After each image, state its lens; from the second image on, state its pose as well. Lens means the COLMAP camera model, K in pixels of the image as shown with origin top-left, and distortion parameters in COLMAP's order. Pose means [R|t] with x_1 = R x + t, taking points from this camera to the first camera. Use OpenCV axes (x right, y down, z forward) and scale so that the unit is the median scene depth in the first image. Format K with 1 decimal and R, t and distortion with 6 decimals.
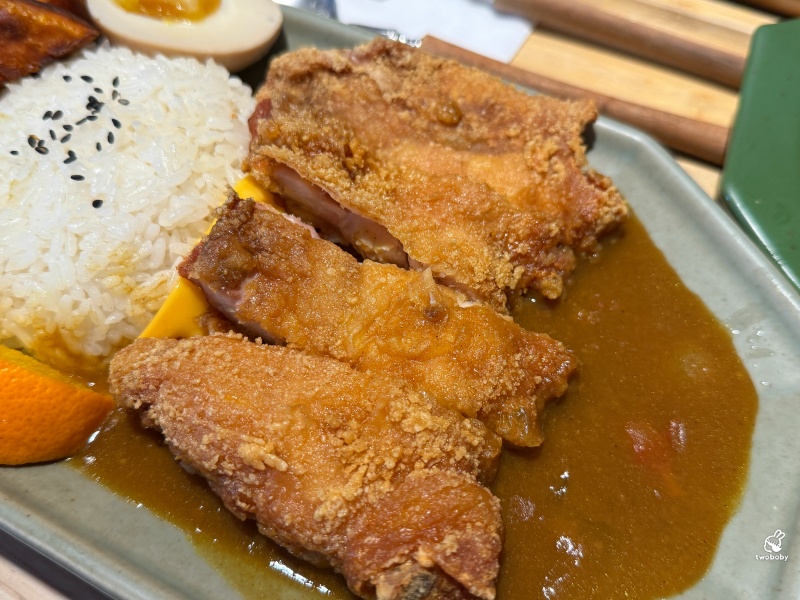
lens RADIAL K [[869.4, 0, 400.0], [0, 869.4, 300.0], [0, 0, 1]] dist [0.175690, -0.791497]
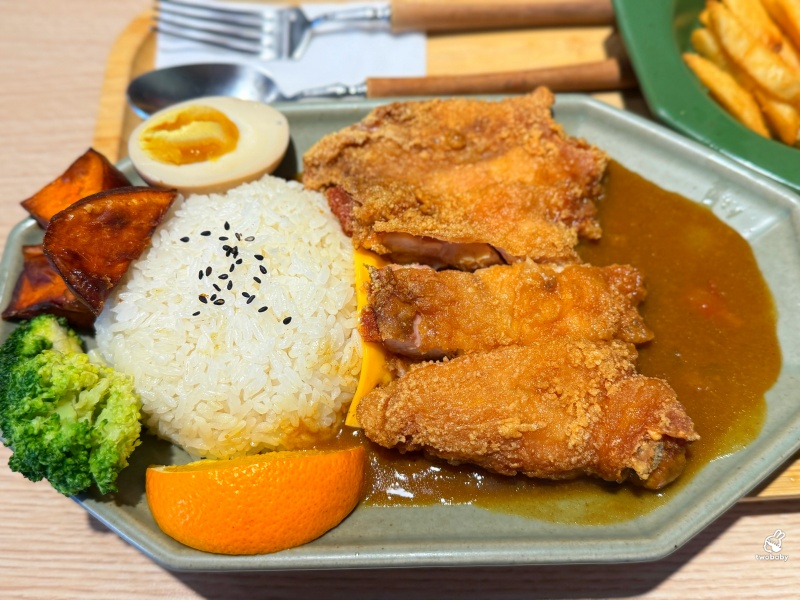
lens RADIAL K [[869.4, 0, 400.0], [0, 869.4, 300.0], [0, 0, 1]] dist [0.175690, -0.791497]
pose [[0.876565, -0.434357, 0.207288, -0.454786], [0.415400, 0.900312, 0.129927, -0.236475], [-0.243058, -0.027782, 0.969614, -0.287634]]
